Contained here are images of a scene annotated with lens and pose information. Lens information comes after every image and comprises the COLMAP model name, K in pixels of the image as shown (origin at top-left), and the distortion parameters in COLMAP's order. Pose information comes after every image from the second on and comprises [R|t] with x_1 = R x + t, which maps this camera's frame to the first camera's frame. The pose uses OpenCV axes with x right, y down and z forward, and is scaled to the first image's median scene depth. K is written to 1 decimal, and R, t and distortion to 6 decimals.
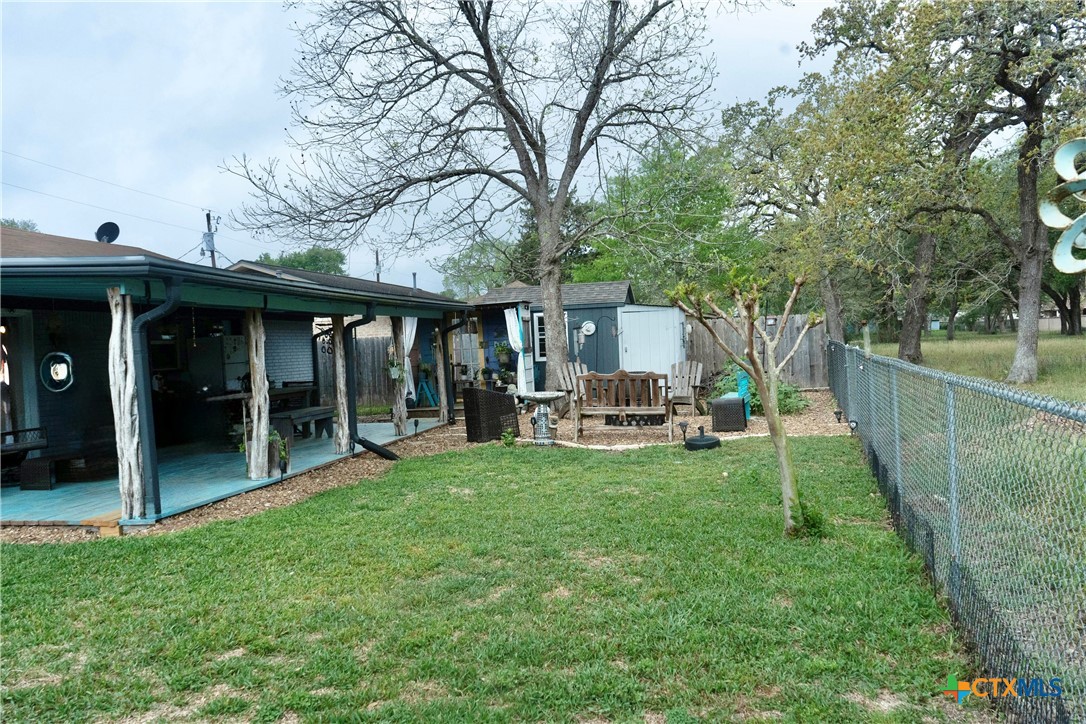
lens RADIAL K [[860.4, 0, 543.1], [0, 860.4, 362.1], [0, 0, 1]] dist [0.003219, 0.001357]
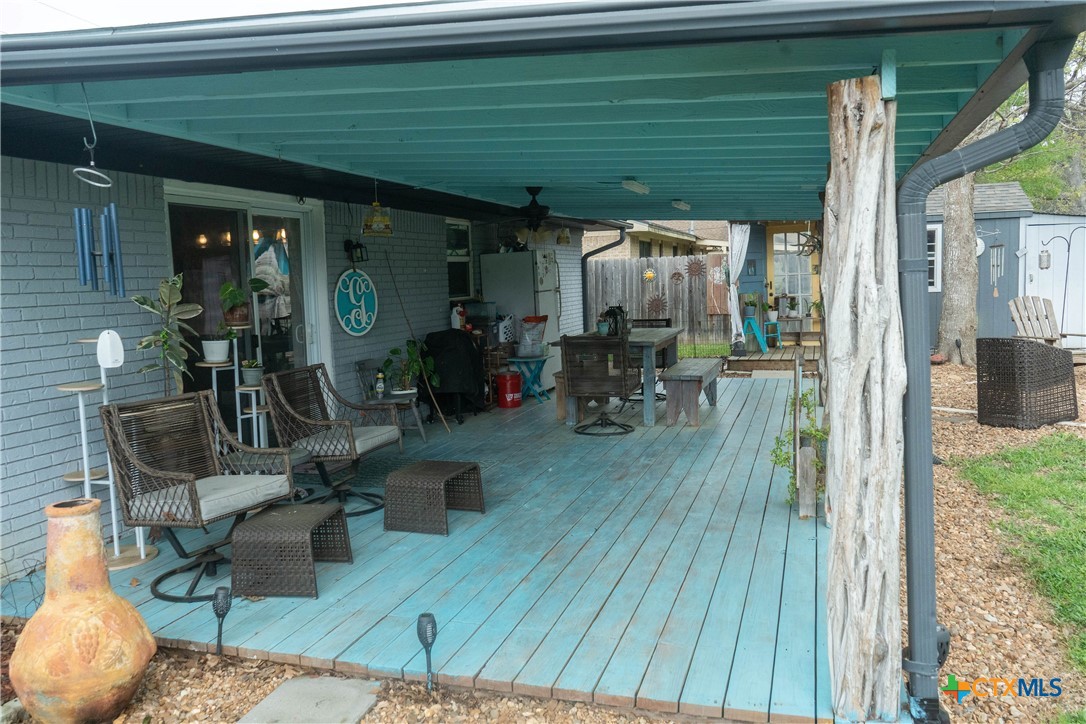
lens RADIAL K [[860.4, 0, 542.9], [0, 860.4, 360.4], [0, 0, 1]] dist [0.003219, 0.001357]
pose [[0.994813, 0.021339, -0.099458, -0.253460], [-0.013159, 0.996529, 0.082194, 0.000141], [0.100867, -0.080459, 0.991641, 0.271132]]
